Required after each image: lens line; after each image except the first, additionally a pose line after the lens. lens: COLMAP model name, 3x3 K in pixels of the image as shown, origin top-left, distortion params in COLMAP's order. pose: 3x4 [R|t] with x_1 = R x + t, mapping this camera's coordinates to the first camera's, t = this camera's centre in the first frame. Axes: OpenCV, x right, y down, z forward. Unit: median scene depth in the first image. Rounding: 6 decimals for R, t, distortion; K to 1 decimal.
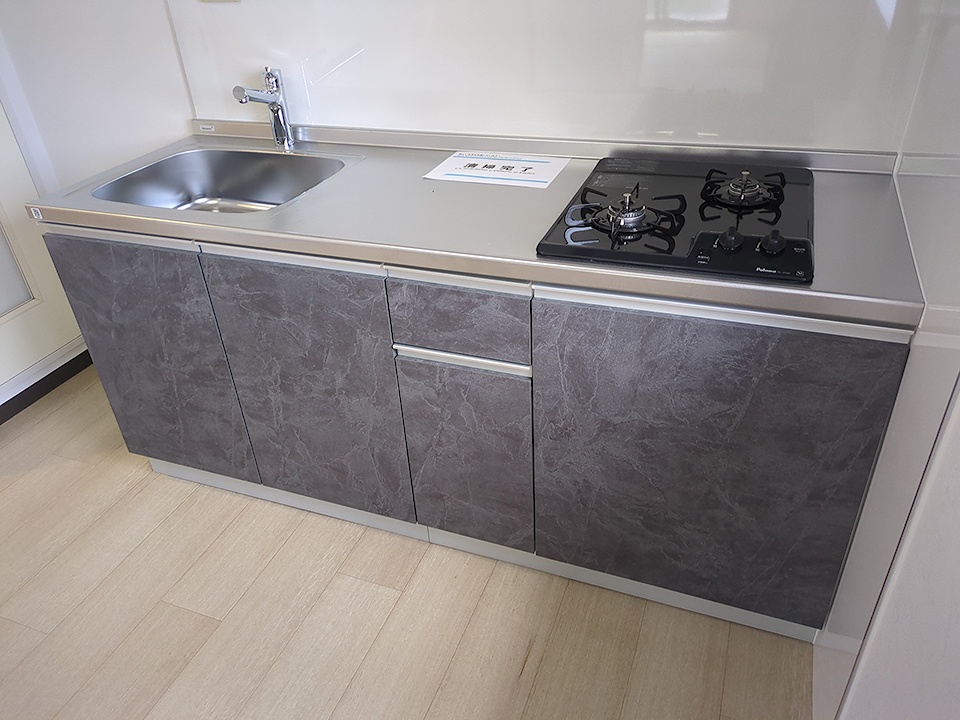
lens RADIAL K [[724.8, 0, 480.3], [0, 724.8, 360.8], [0, 0, 1]] dist [0.029612, -0.005580]
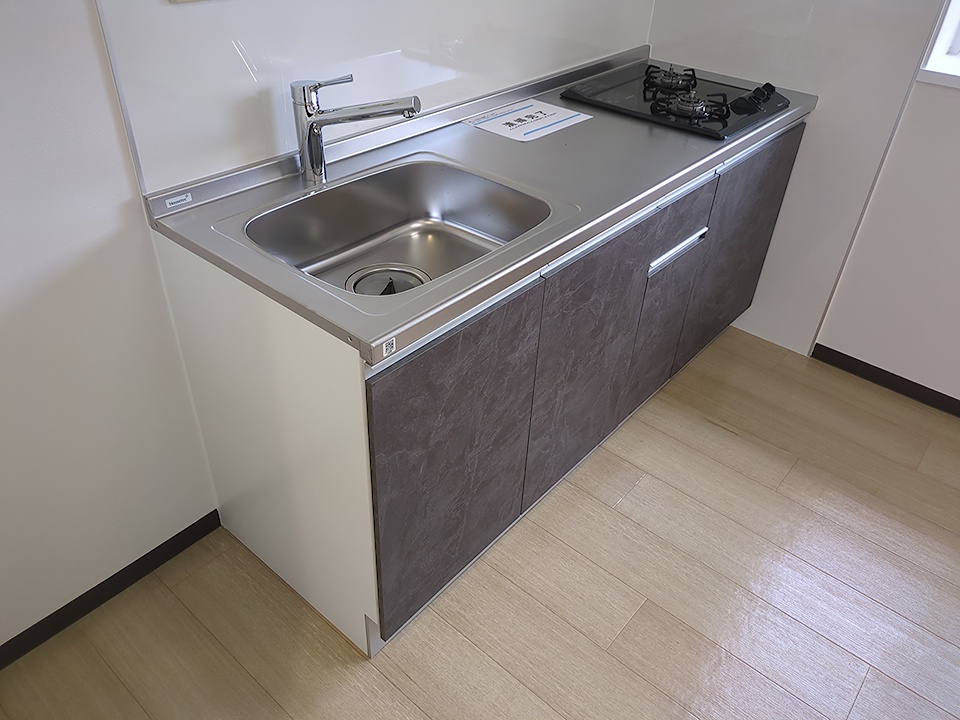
lens RADIAL K [[724.8, 0, 480.2], [0, 724.8, 357.4], [0, 0, 1]] dist [0.029612, -0.005580]
pose [[0.325943, -0.497516, 0.803890, -1.076778], [0.457787, 0.827045, 0.326233, -0.358579], [-0.827159, 0.261677, 0.497326, 0.596412]]
